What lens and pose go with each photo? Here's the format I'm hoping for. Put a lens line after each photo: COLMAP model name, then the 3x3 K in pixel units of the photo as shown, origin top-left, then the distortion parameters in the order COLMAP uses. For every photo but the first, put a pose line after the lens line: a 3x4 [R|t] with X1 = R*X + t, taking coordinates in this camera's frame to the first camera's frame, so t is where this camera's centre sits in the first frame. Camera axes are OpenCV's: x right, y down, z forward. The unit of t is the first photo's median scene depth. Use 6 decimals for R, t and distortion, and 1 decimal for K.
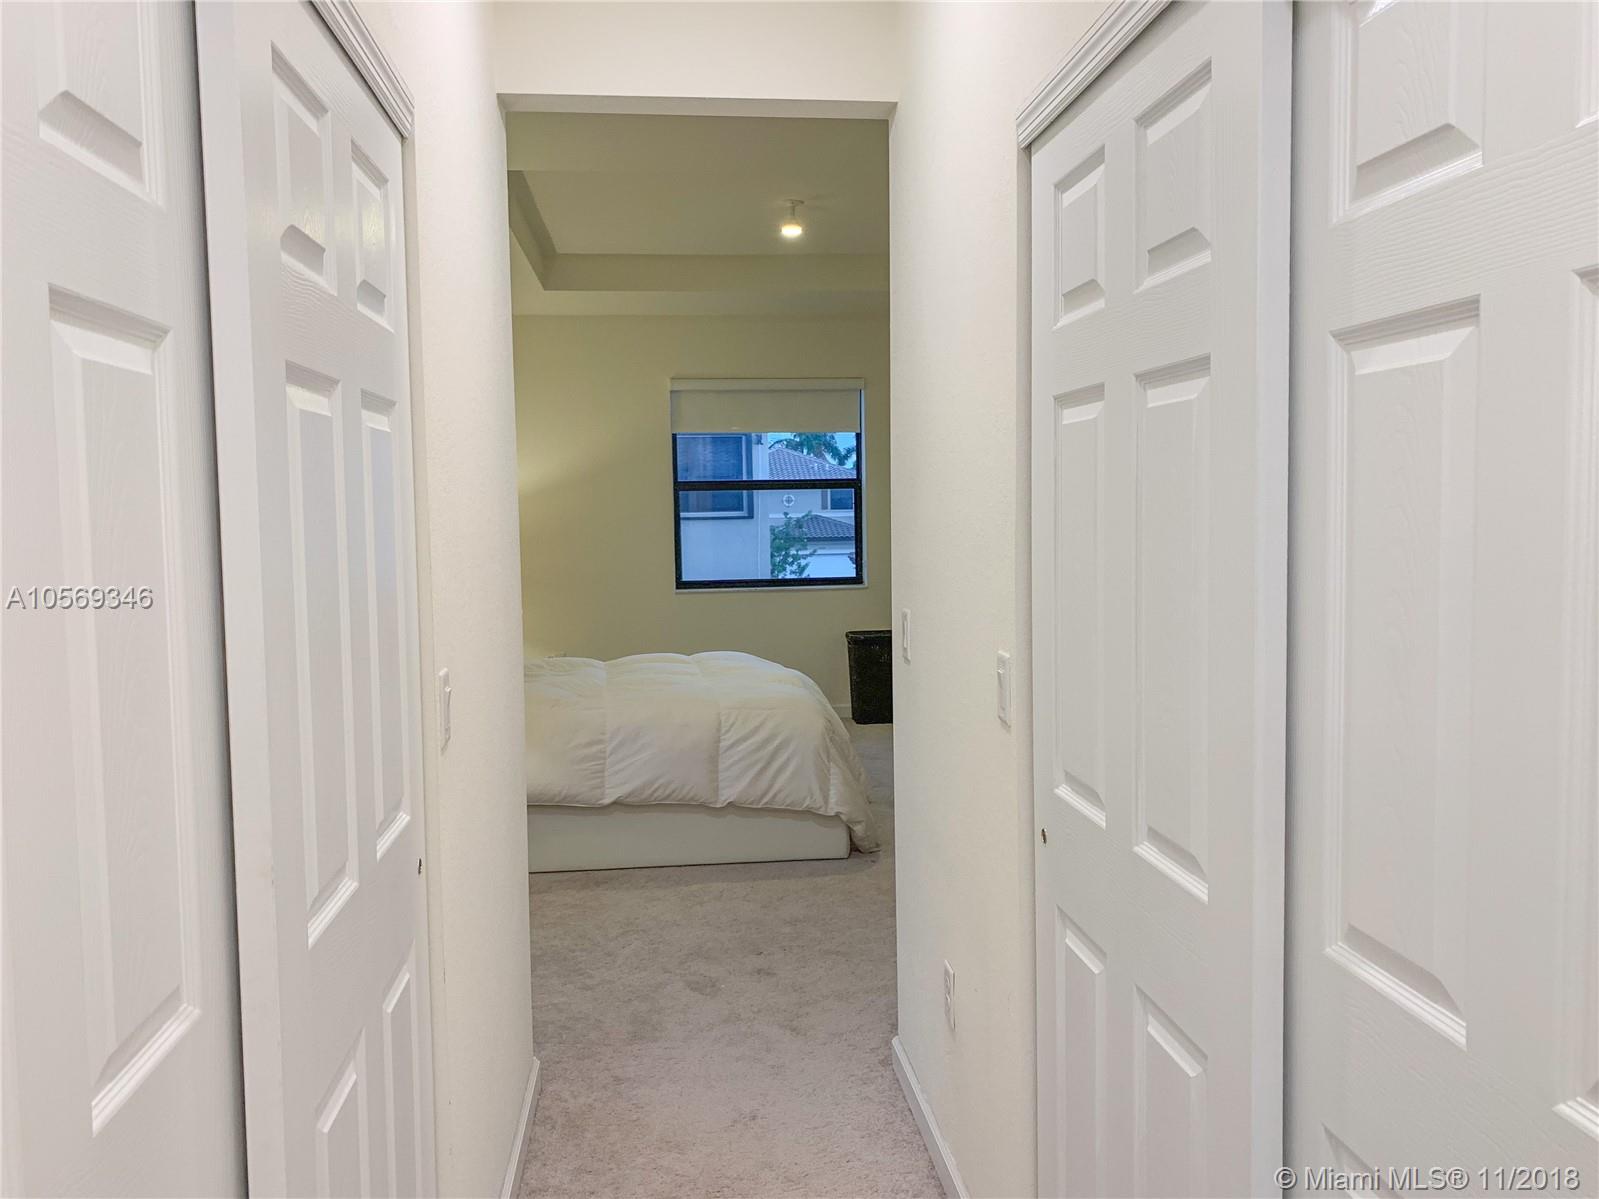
lens RADIAL K [[1237.2, 0, 804.7], [0, 1237.2, 577.7], [0, 0, 1]] dist [0.158113, -0.358126]
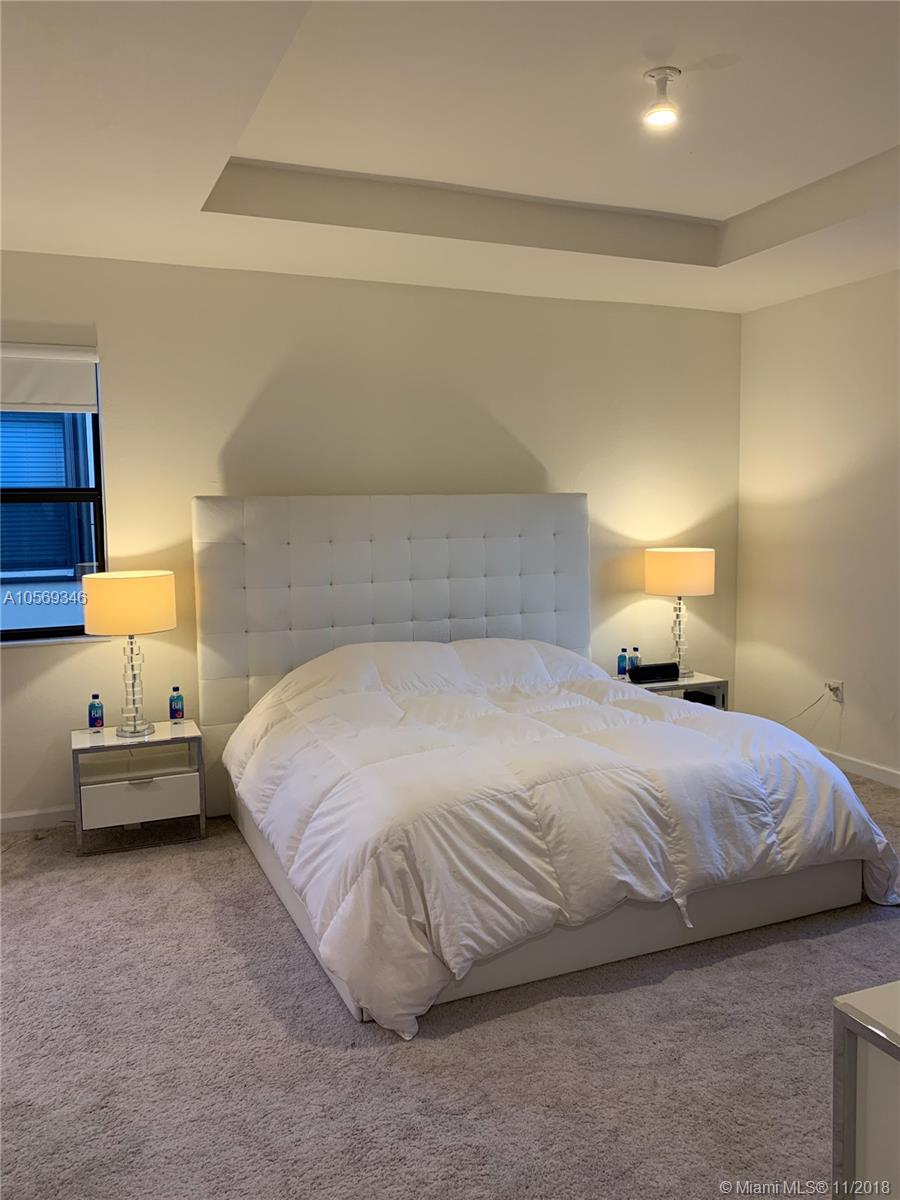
lens RADIAL K [[944.4, 0, 450.8], [0, 944.4, 591.4], [0, 0, 1]] dist [0.004177, -0.006461]
pose [[0.287188, 0.098011, -0.952847, 0.348126], [-0.048368, 0.994966, 0.087766, -0.046480], [0.956652, 0.020882, 0.290483, 0.567785]]
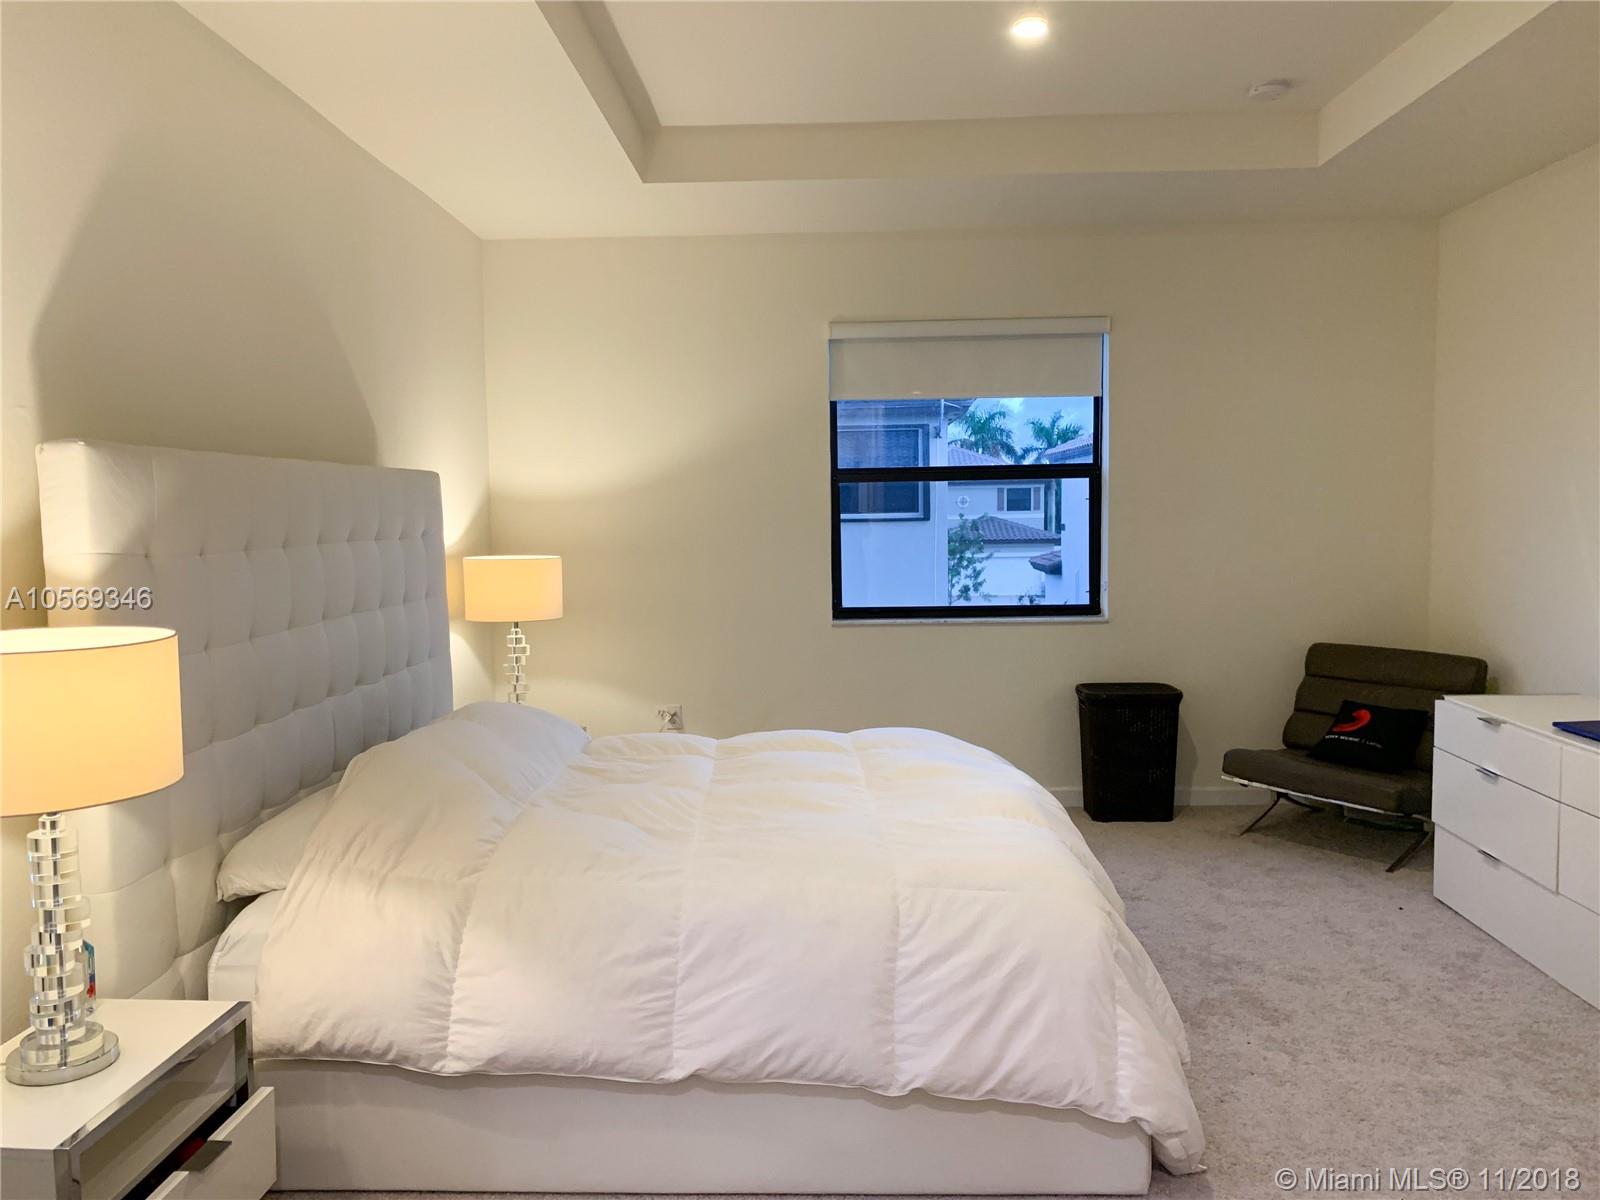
lens RADIAL K [[1220.9, 0, 791.6], [0, 1220.9, 596.7], [0, 0, 1]] dist [0.096577, -0.184027]
pose [[0.988804, 0.012256, -0.148715, -0.023815], [-0.010028, 0.999826, 0.015720, -0.015254], [0.148882, -0.014052, 0.988755, 0.312898]]
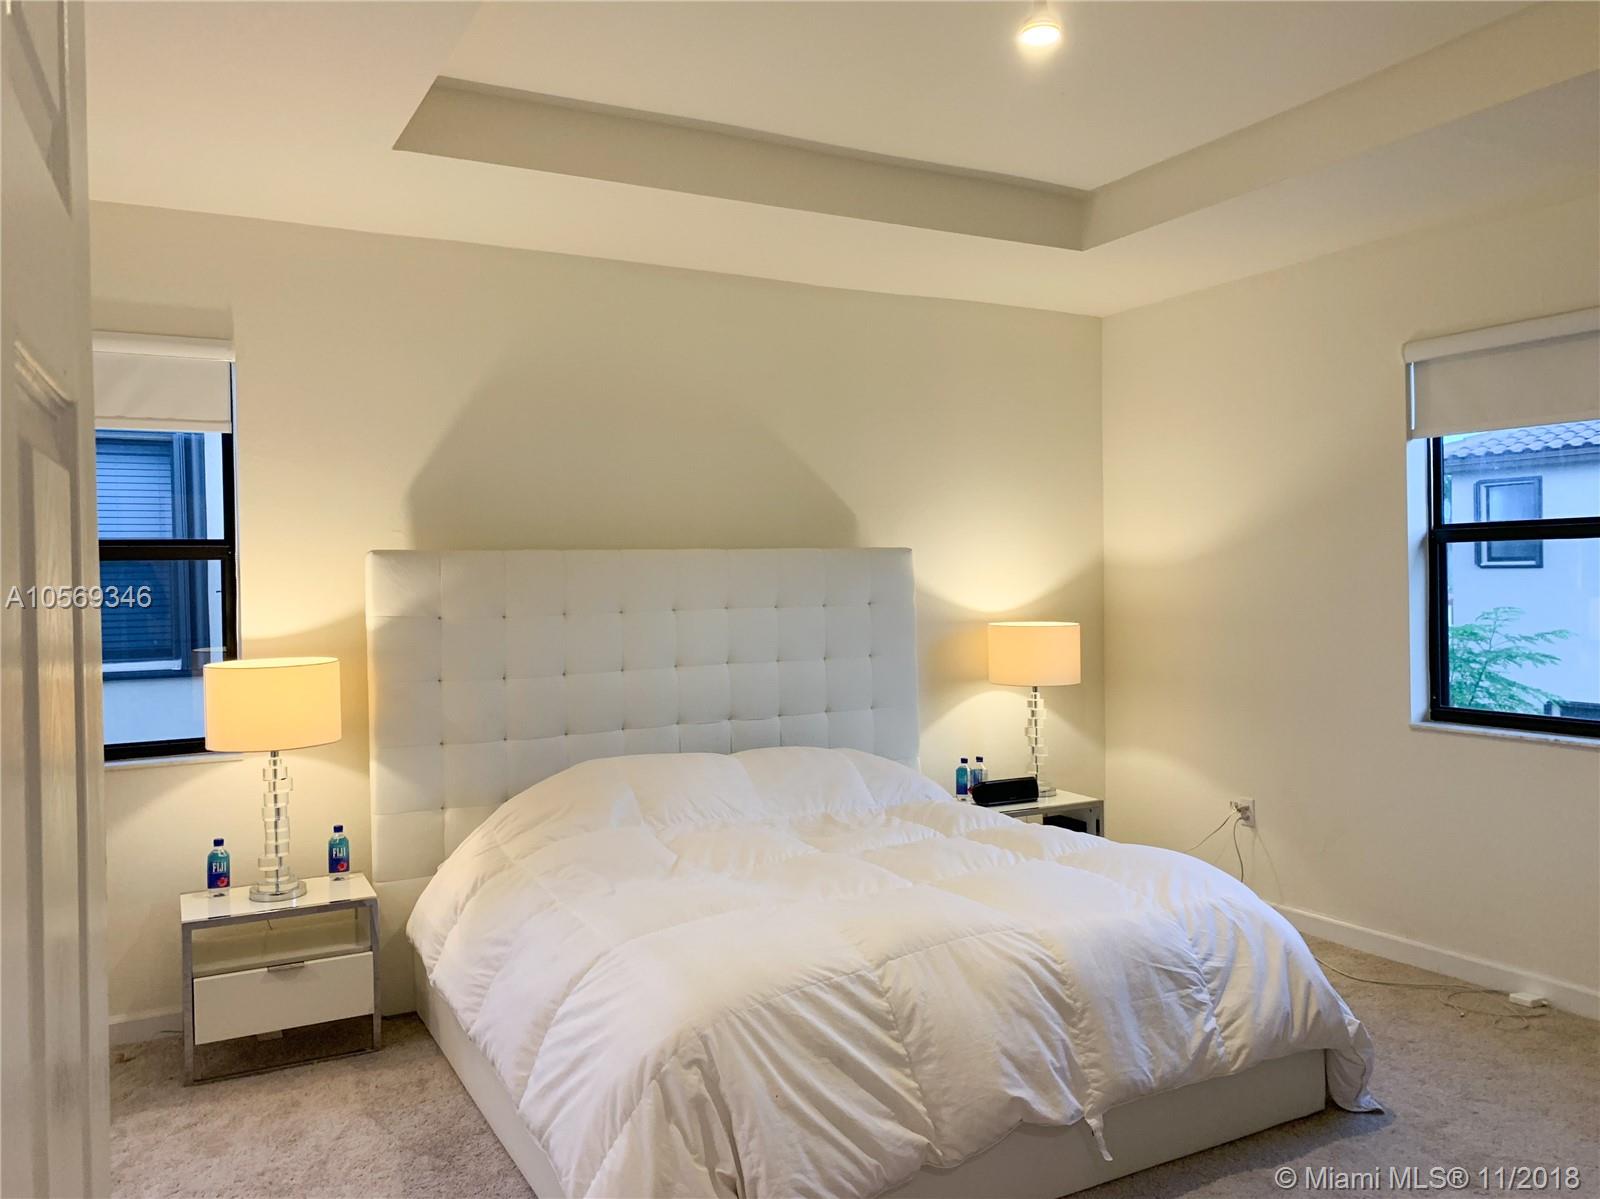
lens RADIAL K [[1229.0, 0, 802.7], [0, 1229.0, 595.4], [0, 0, 1]] dist [-0.005553, 0.011950]
pose [[0.376243, 0.024926, -0.926186, 0.307944], [-0.045143, 0.998944, 0.008546, -0.040131], [0.925421, 0.038596, 0.376971, 0.558275]]
